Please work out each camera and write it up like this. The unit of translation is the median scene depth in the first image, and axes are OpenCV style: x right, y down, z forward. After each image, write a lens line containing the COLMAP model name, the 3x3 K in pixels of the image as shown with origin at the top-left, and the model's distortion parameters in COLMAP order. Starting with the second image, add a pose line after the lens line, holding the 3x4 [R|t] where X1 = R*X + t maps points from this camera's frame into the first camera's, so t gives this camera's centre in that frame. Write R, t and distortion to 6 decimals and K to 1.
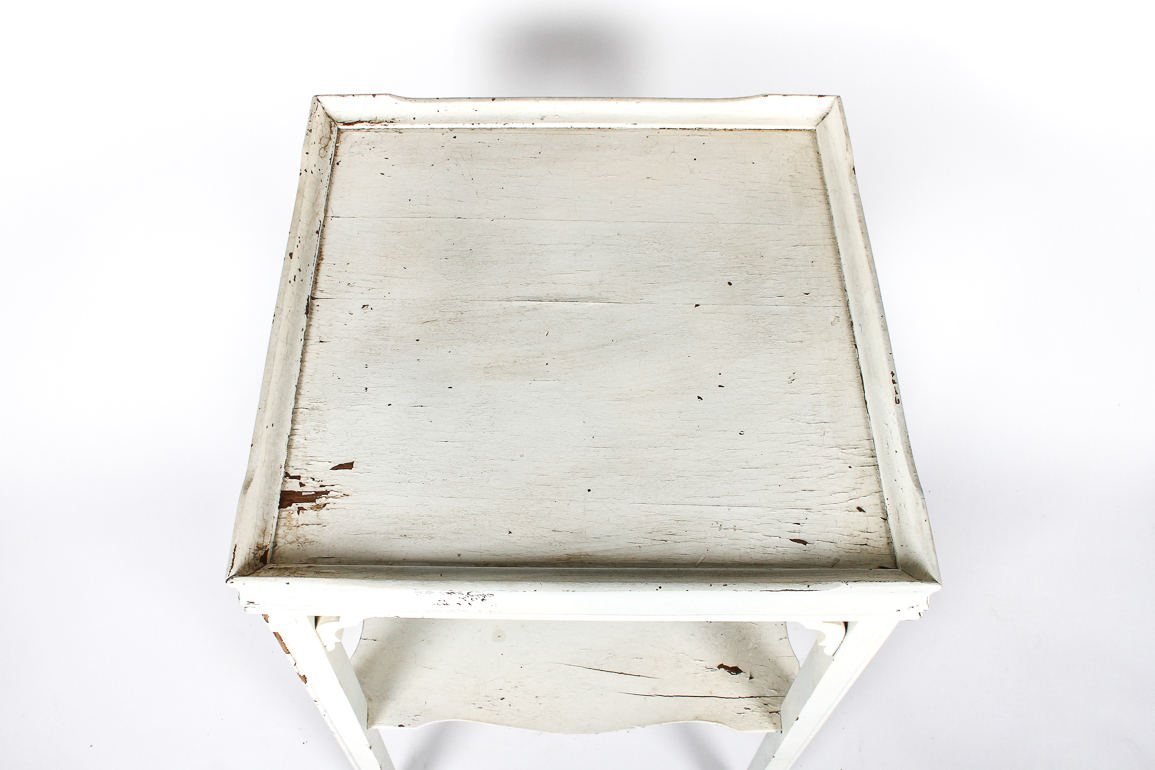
lens RADIAL K [[1094.6, 0, 546.3], [0, 1094.6, 420.4], [0, 0, 1]] dist [-0.101342, -0.009812]
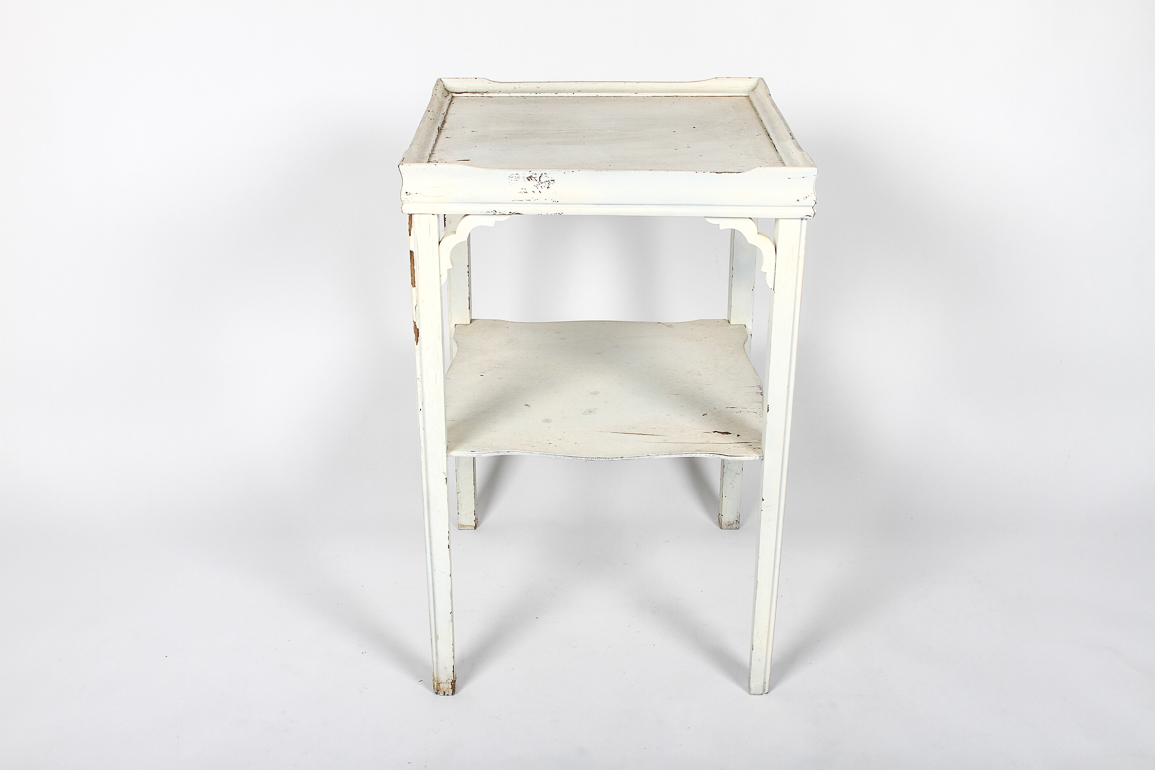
lens RADIAL K [[1347.2, 0, 579.1], [0, 1347.2, 387.0], [0, 0, 1]] dist [-0.069450, 0.000000]
pose [[0.999953, 0.002452, 0.009413, -0.021771], [0.003055, 0.839598, -0.543200, 1.179574], [-0.009234, 0.543203, 0.839551, -0.440212]]
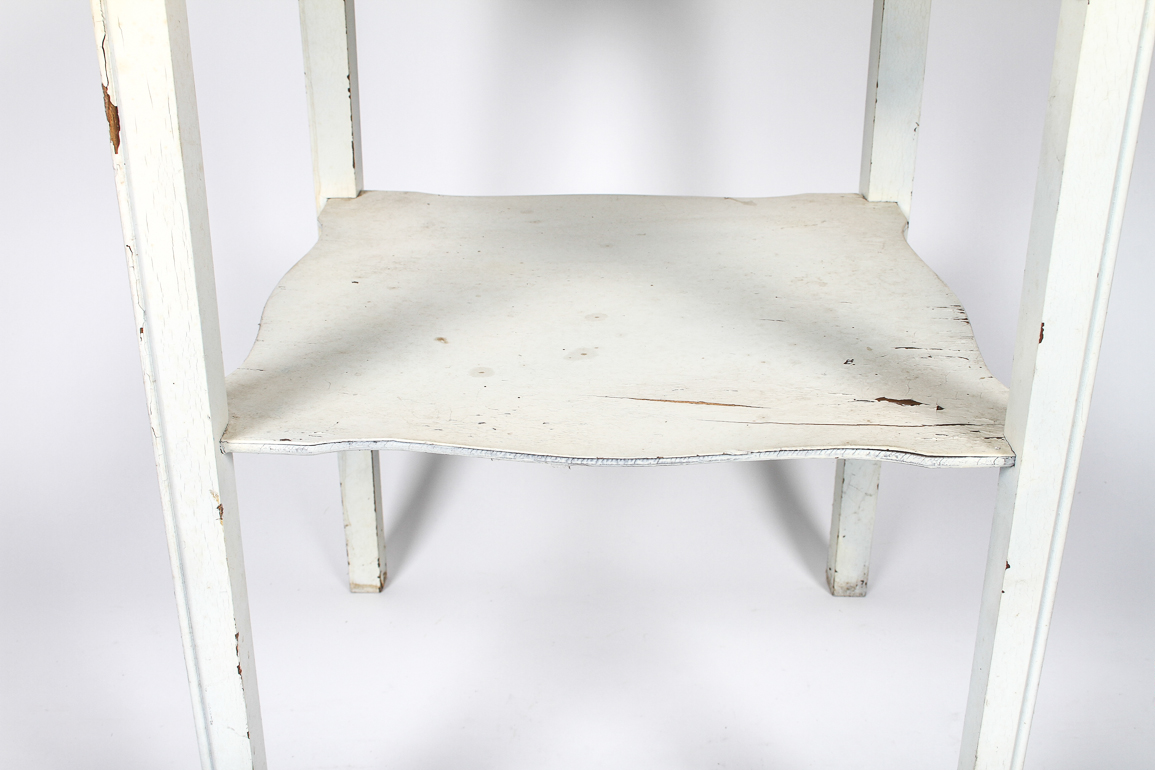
lens RADIAL K [[1359.2, 0, 576.8], [0, 1359.2, 389.1], [0, 0, 1]] dist [-0.052726, 0.000000]
pose [[0.999931, 0.009617, -0.006678, 0.012486], [-0.011704, 0.836784, -0.547408, 0.662135], [0.000323, 0.547449, 0.836839, 0.468799]]
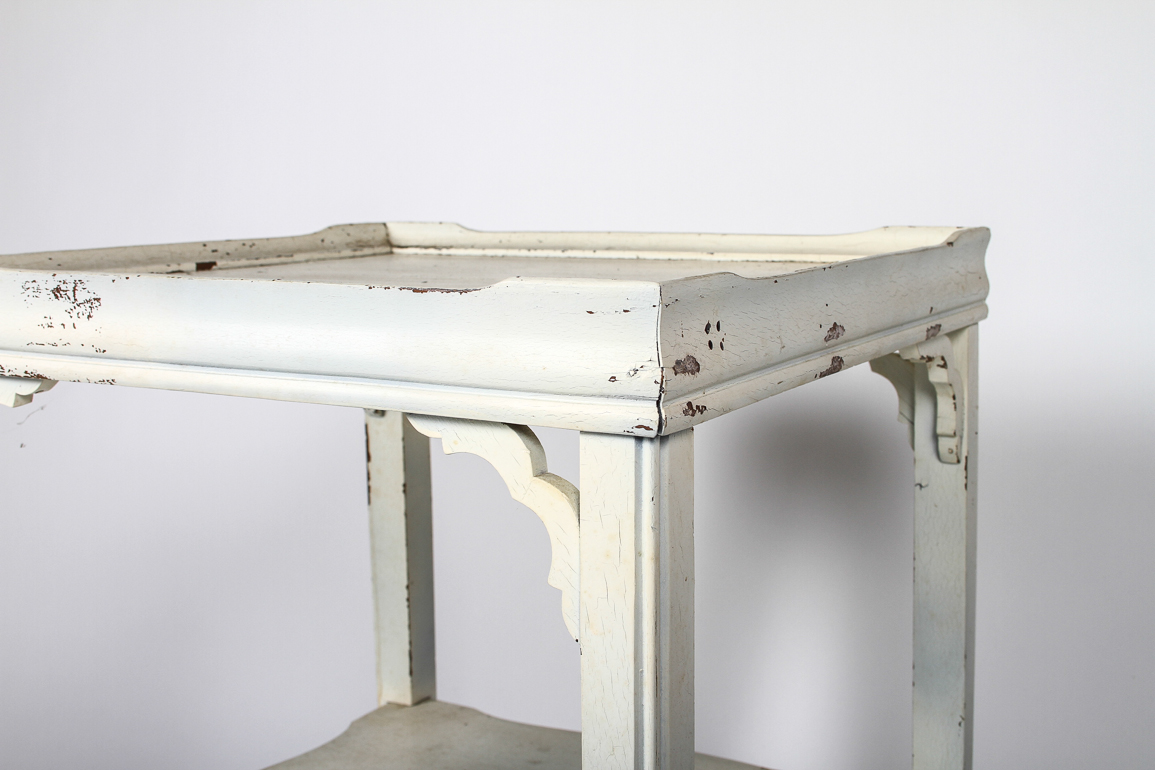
lens RADIAL K [[1639.1, 0, 574.1], [0, 1639.1, 385.8], [0, 0, 1]] dist [-0.035449, 0.000000]
pose [[0.874000, 0.062154, -0.481934, 0.555574], [-0.407929, 0.632762, -0.658184, 0.579740], [0.264041, 0.771848, 0.578388, 0.381796]]
